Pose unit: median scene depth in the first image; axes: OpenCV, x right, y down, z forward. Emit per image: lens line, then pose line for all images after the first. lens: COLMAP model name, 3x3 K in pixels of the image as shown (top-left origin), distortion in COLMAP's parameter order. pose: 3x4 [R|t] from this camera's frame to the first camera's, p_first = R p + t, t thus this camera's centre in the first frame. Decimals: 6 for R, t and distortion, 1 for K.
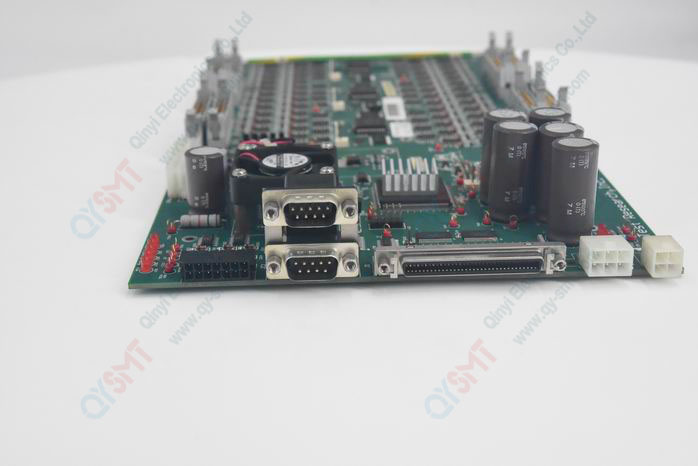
lens RADIAL K [[1004.4, 0, 349.0], [0, 1004.4, 233.0], [0, 0, 1]] dist [0.003100, 0.004907]
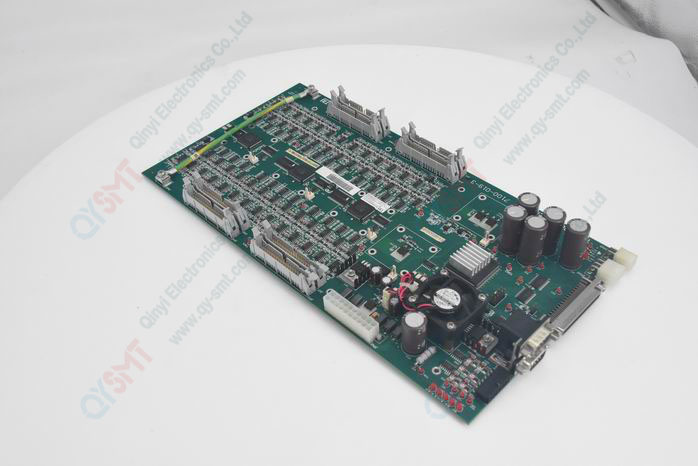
lens RADIAL K [[706.7, 0, 349.0], [0, 706.7, 233.0], [0, 0, 1]] dist [-0.005624, -0.001176]
pose [[0.729083, -0.486015, 0.481900, -0.674984], [0.275153, 0.852827, 0.443821, -0.709434], [-0.626681, -0.190986, 0.755510, 0.201622]]
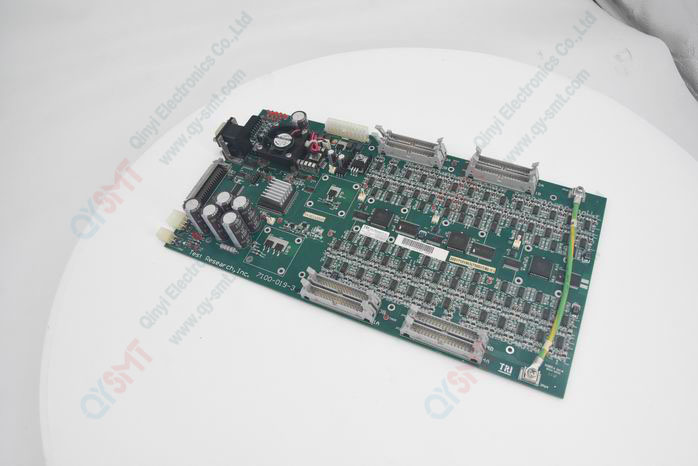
lens RADIAL K [[480.6, 0, 349.0], [0, 480.6, 233.0], [0, 0, 1]] dist [-0.119711, 0.000053]
pose [[-0.442007, 0.790846, -0.423311, 0.521285], [-0.208822, 0.368228, 0.905981, -1.041127], [0.872366, 0.488847, 0.002386, 1.186487]]
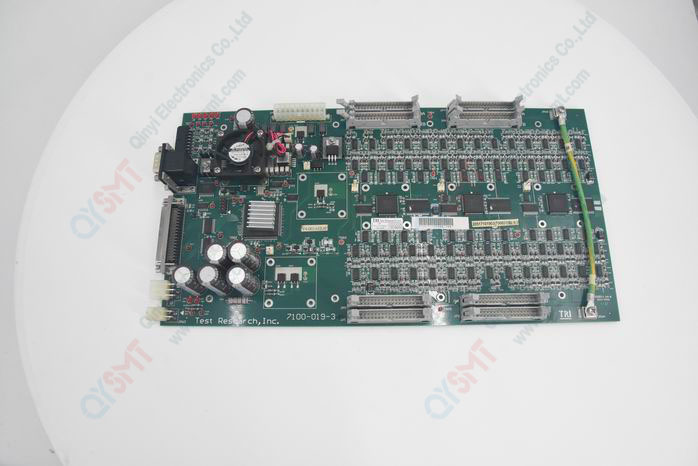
lens RADIAL K [[480.6, 0, 349.0], [0, 480.6, 233.0], [0, 0, 1]] dist [-0.119711, 0.000053]
pose [[-0.031240, 0.961182, -0.274142, 0.341401], [-0.341209, 0.247544, 0.906807, -0.947656], [0.939468, 0.121869, 0.320231, 0.868143]]
